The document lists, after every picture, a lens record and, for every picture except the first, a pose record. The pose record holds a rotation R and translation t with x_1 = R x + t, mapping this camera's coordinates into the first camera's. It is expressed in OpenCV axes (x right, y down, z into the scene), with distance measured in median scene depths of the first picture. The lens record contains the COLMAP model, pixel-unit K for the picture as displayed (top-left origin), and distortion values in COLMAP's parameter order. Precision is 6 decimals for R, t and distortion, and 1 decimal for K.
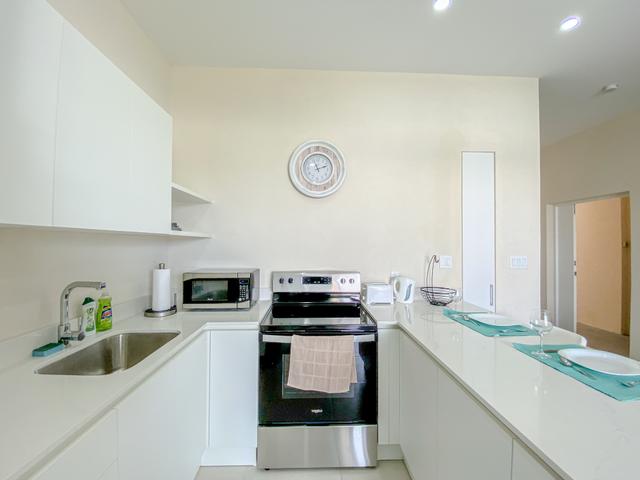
lens RADIAL K [[261.5, 0, 320.0], [0, 261.5, 242.0], [0, 0, 1]] dist [0.059166, -0.042334]
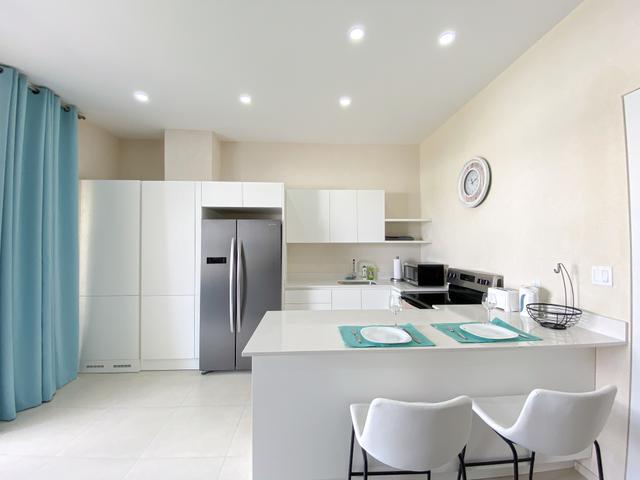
lens RADIAL K [[261.5, 0, 320.0], [0, 261.5, 242.0], [0, 0, 1]] dist [0.059166, -0.042334]
pose [[0.005766, -0.017891, -0.999823, 1.187990], [0.000361, 0.999840, -0.017889, 0.005229], [0.999983, -0.000258, 0.005771, 0.328634]]
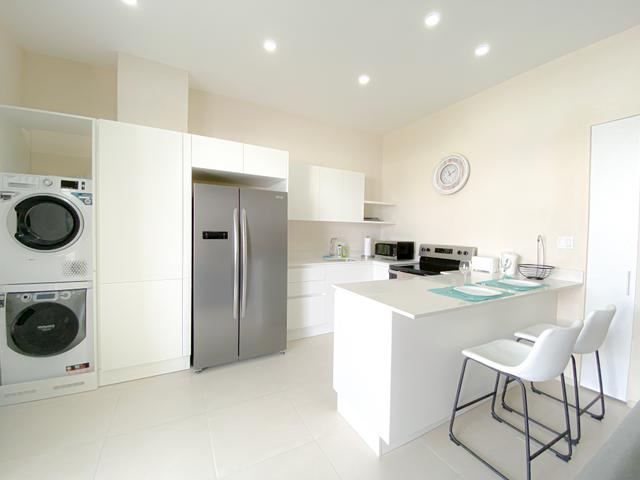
lens RADIAL K [[261.5, 0, 320.0], [0, 261.5, 242.0], [0, 0, 1]] dist [0.059166, -0.042334]
pose [[0.439717, 0.034158, -0.897486, 1.026402], [-0.015680, 0.999416, 0.030356, 0.061959], [0.897999, 0.000724, 0.439996, -0.289659]]
